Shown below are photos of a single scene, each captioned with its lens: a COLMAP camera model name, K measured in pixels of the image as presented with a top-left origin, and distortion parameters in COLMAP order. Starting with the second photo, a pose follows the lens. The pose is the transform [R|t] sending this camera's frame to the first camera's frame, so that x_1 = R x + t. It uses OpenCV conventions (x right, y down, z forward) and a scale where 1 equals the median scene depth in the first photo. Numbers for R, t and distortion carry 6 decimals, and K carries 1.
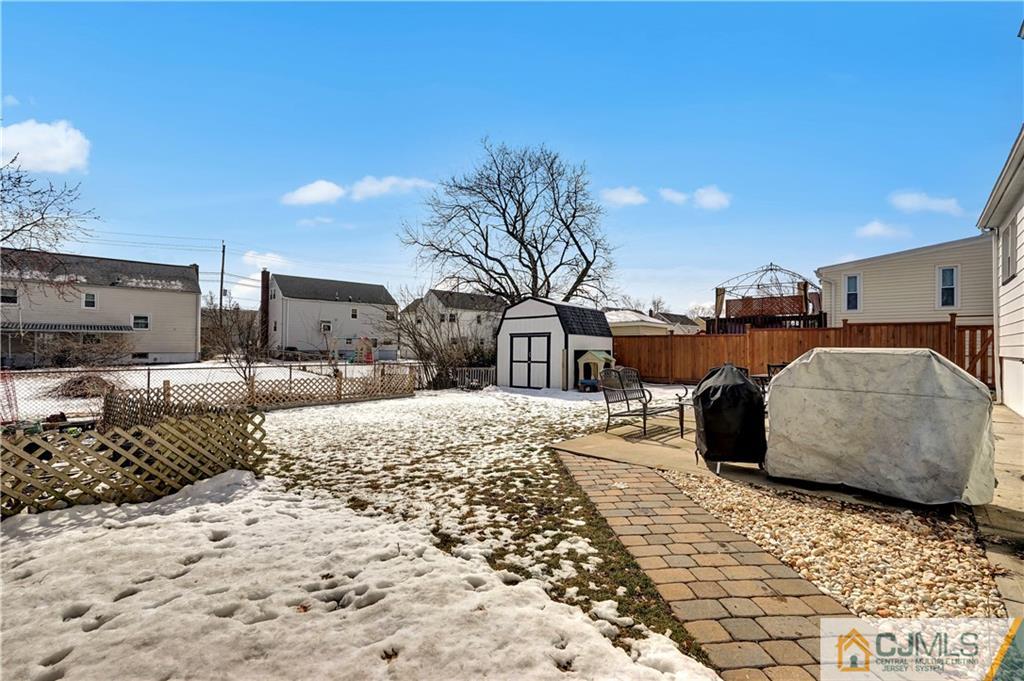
lens RADIAL K [[477.2, 0, 512.4], [0, 477.2, 343.2], [0, 0, 1]] dist [-0.008279, 0.002974]
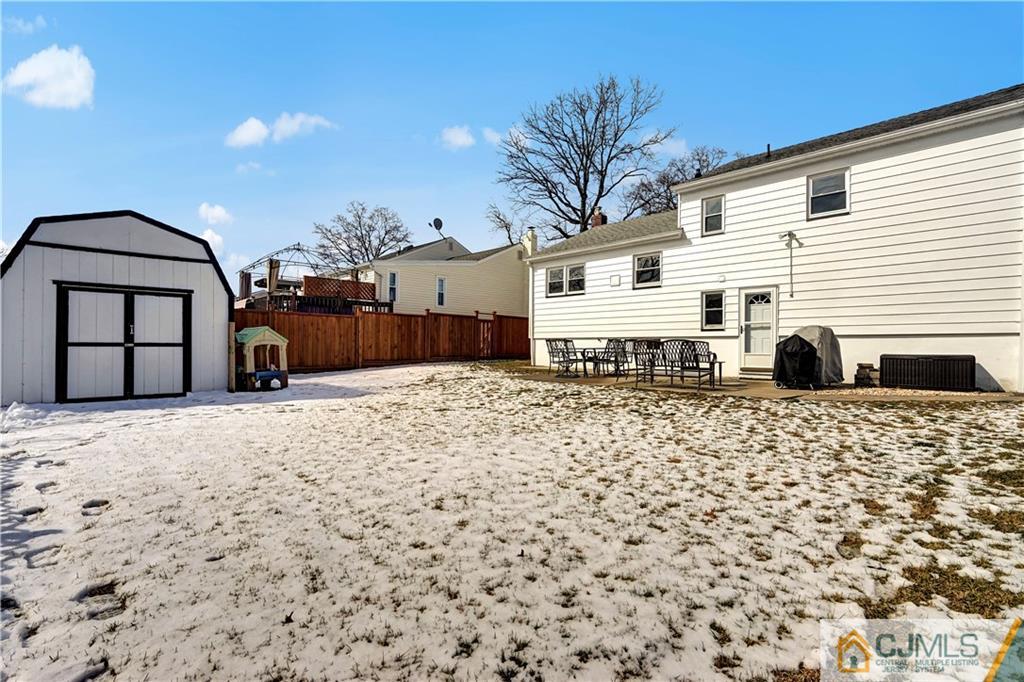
lens RADIAL K [[477.2, 0, 512.5], [0, 477.2, 344.4], [0, 0, 1]] dist [-0.008279, 0.002974]
pose [[0.075607, 0.003830, 0.997130, -0.429156], [-0.016010, 0.999868, -0.002626, 0.034382], [-0.997009, -0.015765, 0.075658, 0.579029]]
